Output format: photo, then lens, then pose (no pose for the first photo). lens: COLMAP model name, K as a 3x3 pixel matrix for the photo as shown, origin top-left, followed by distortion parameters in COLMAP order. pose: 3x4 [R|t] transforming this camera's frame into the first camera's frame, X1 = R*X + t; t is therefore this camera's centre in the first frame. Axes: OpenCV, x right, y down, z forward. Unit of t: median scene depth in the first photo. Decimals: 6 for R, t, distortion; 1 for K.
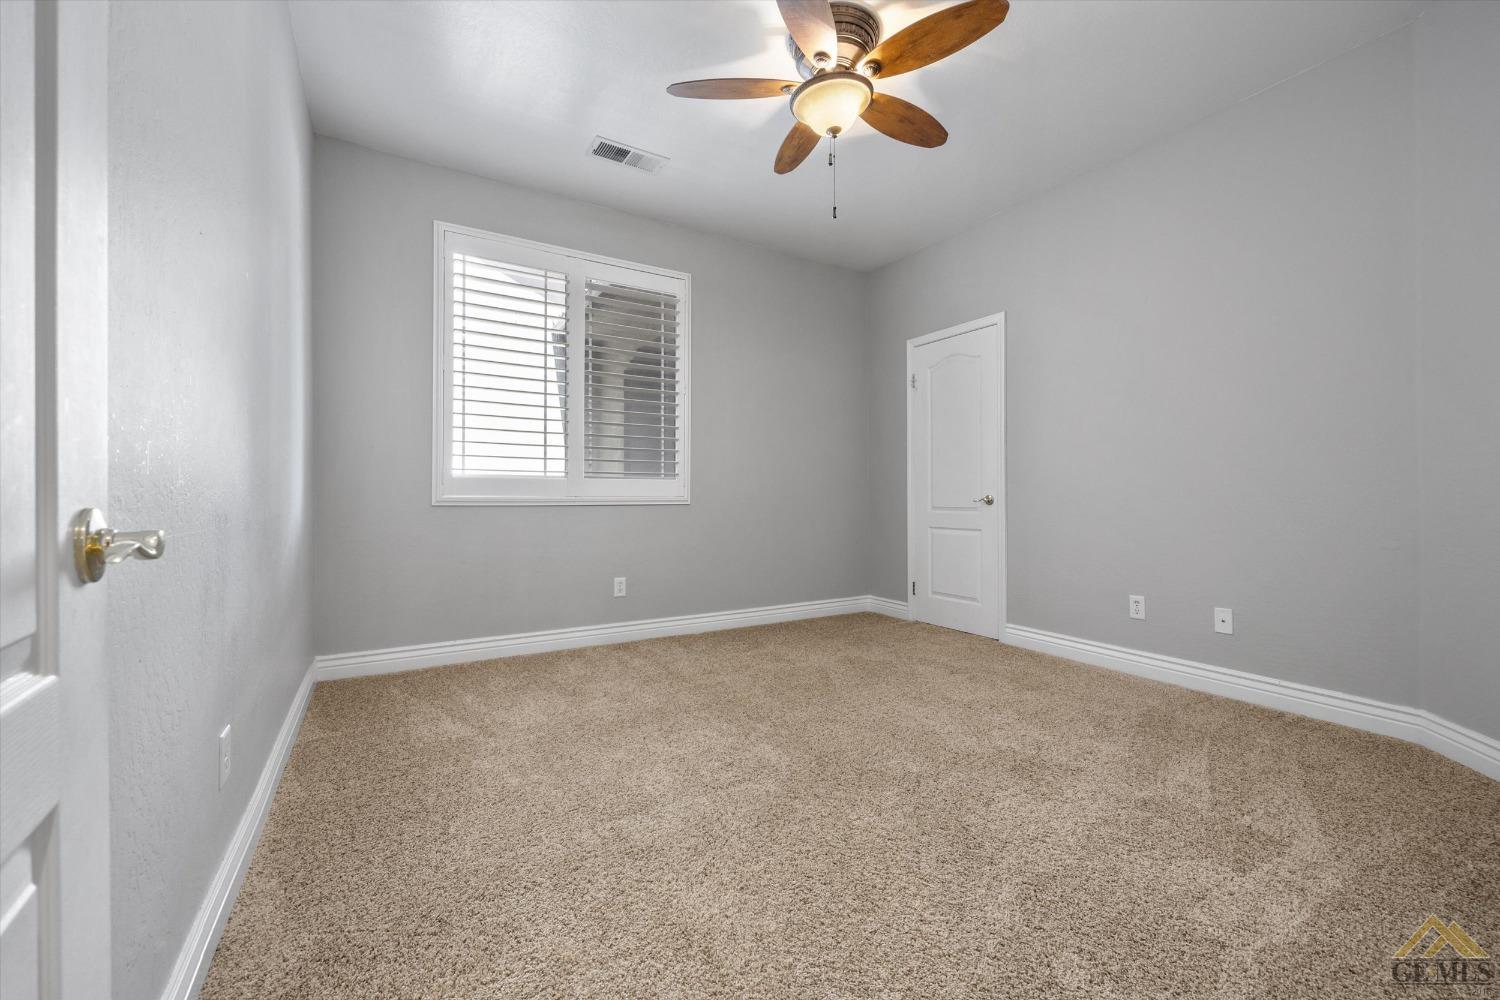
lens RADIAL K [[612.1, 0, 753.4], [0, 612.1, 496.1], [0, 0, 1]] dist [-0.001917, -0.000455]
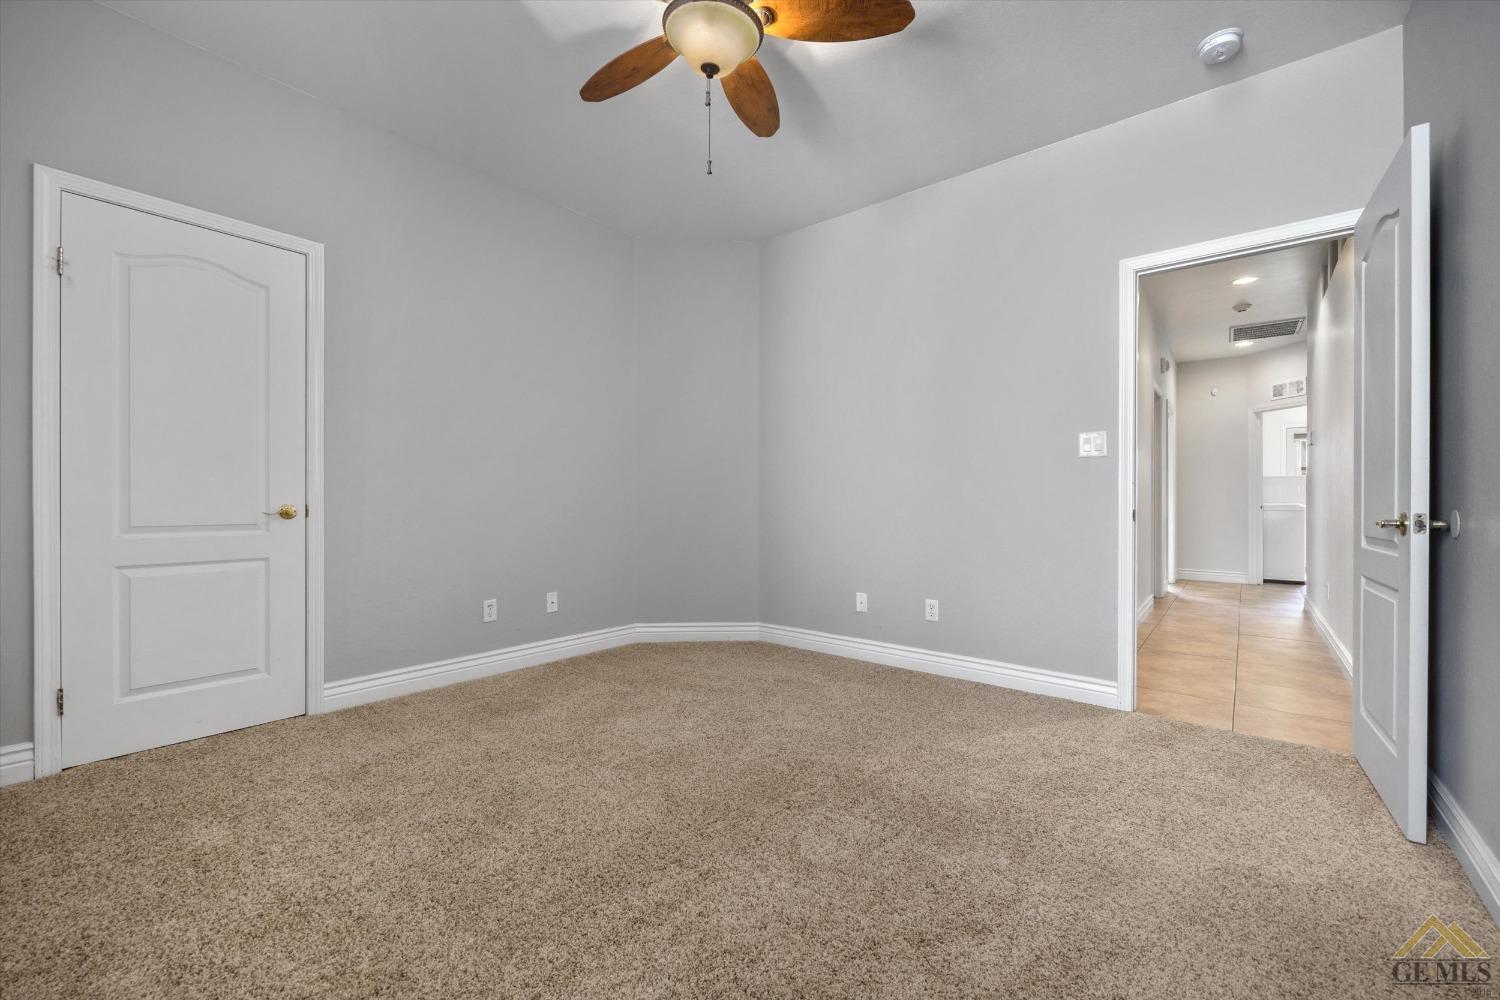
lens RADIAL K [[612.1, 0, 752.6], [0, 612.1, 505.3], [0, 0, 1]] dist [-0.001917, -0.000455]
pose [[-0.344359, -0.000310, 0.938838, -0.424066], [0.002403, 0.999996, 0.001212, 0.000400], [-0.938835, 0.002674, -0.344357, 0.772819]]
